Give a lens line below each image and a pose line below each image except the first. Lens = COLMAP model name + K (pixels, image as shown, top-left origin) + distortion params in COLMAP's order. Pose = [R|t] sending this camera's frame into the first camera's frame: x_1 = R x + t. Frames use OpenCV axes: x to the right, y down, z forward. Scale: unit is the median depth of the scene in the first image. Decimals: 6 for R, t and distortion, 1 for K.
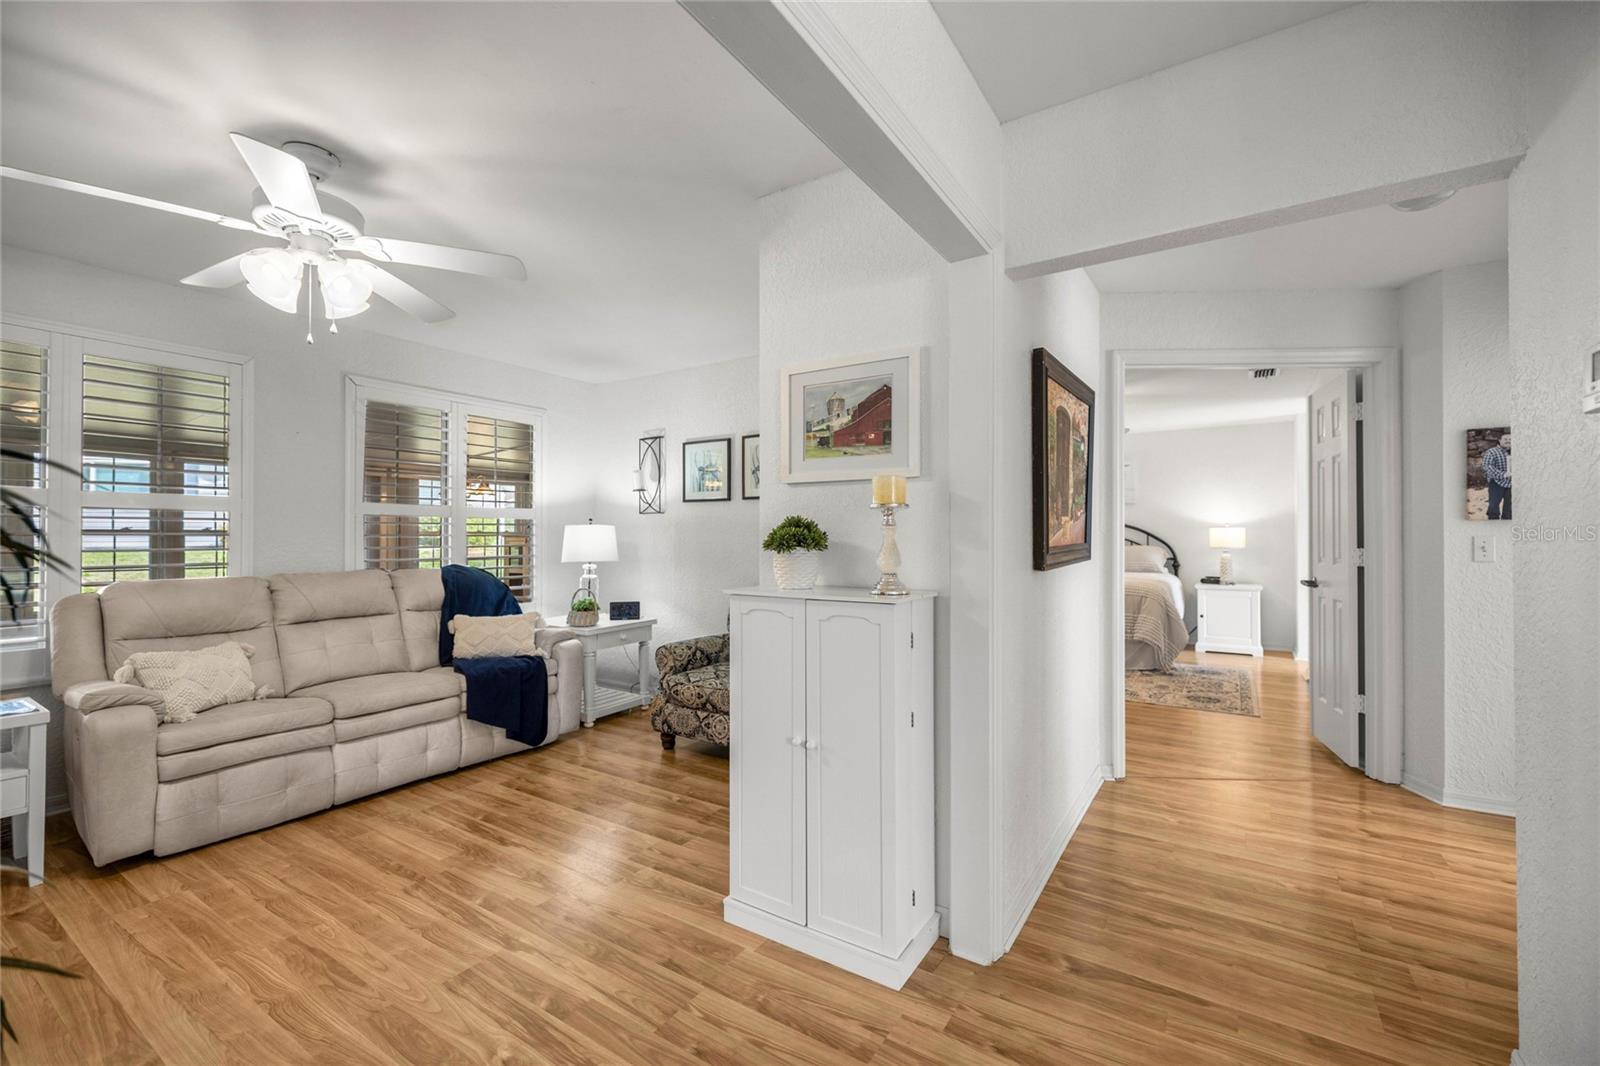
lens RADIAL K [[670.1, 0, 796.4], [0, 670.1, 528.1], [0, 0, 1]] dist [0.000135, -0.000080]
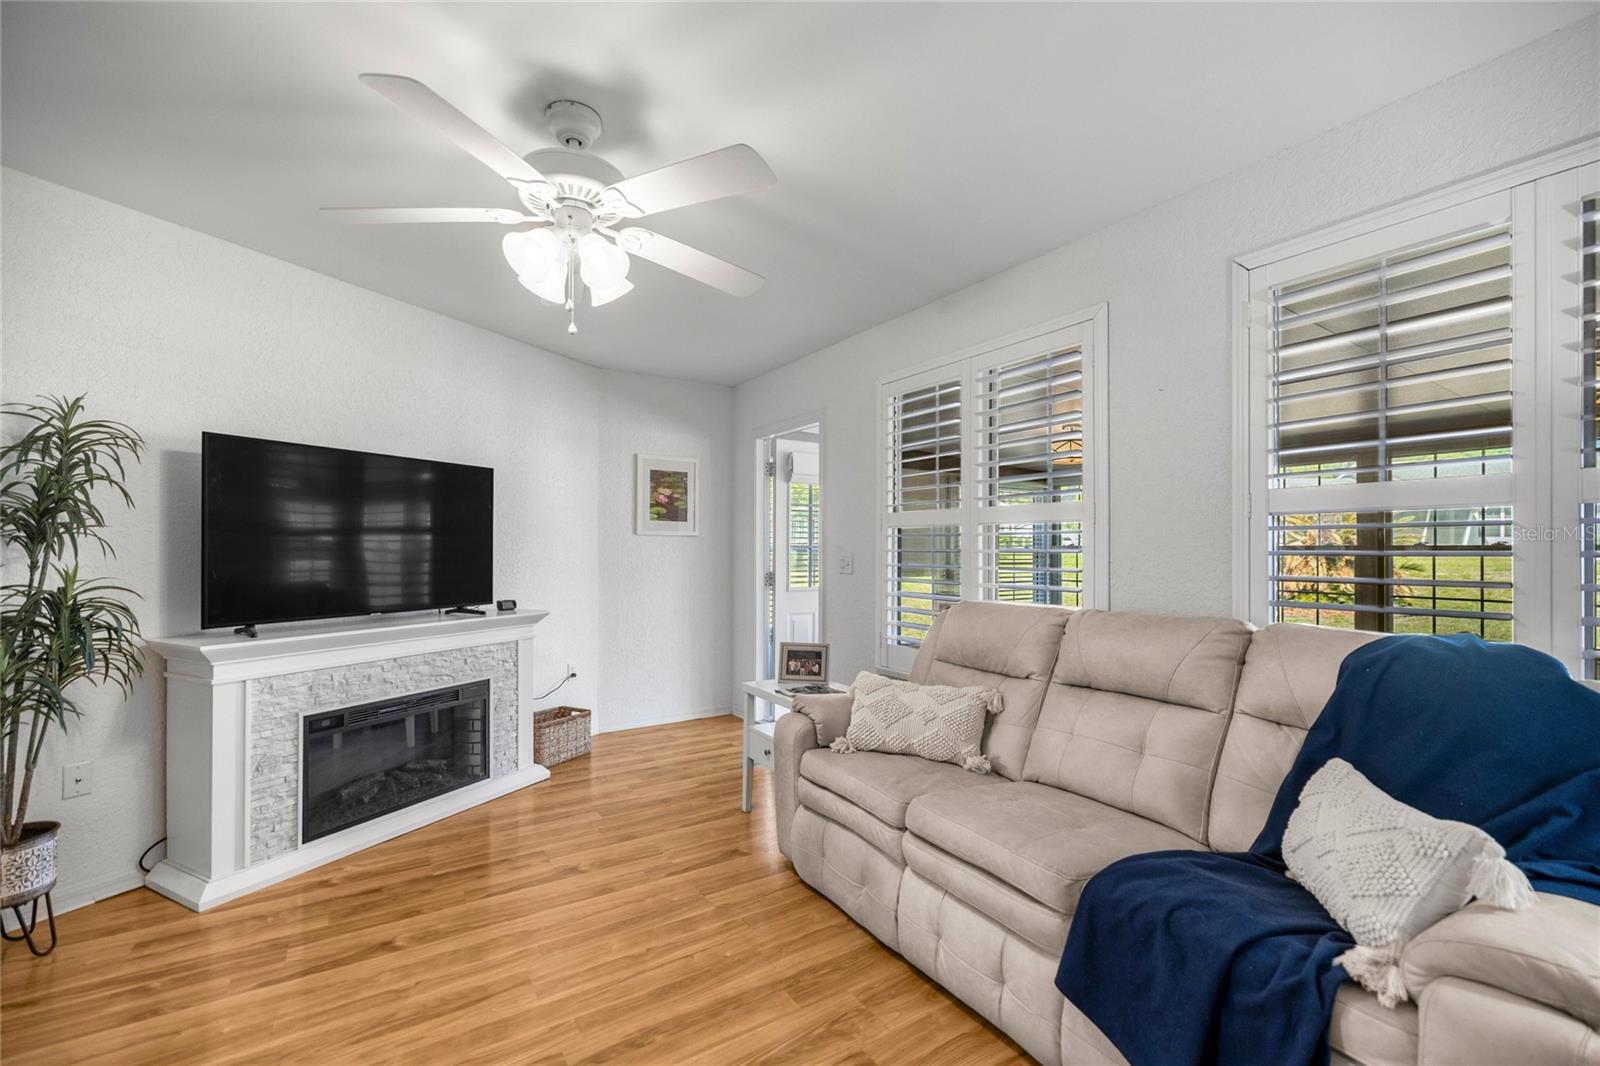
lens RADIAL K [[670.1, 0, 799.8], [0, 670.1, 552.8], [0, 0, 1]] dist [0.000135, -0.000080]
pose [[-0.406611, -0.001244, -0.913601, -0.037270], [0.008720, 0.999948, -0.005242, 0.014835], [0.913560, -0.010098, -0.406579, 1.252402]]
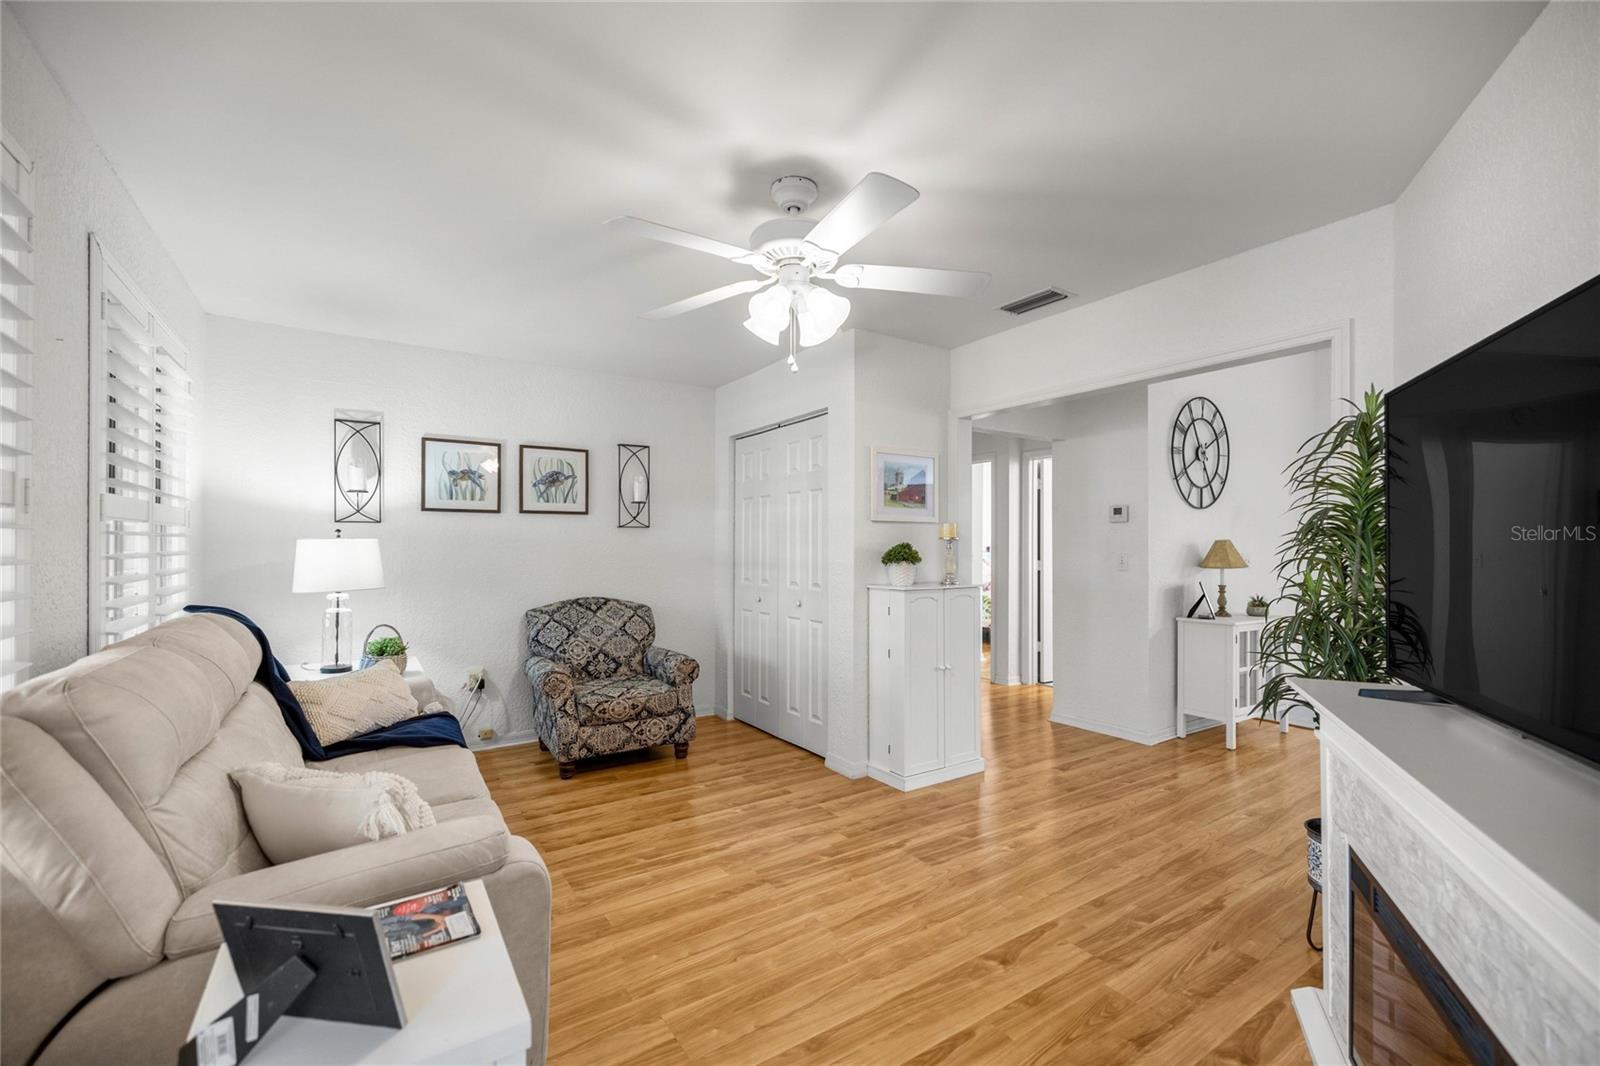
lens RADIAL K [[670.1, 0, 798.8], [0, 670.1, 545.5], [0, 0, 1]] dist [0.000135, -0.000080]
pose [[0.395314, 0.003610, 0.918539, -1.281020], [-0.013651, 0.999905, 0.001945, -0.007771], [-0.918445, -0.013308, 0.395326, 0.454052]]
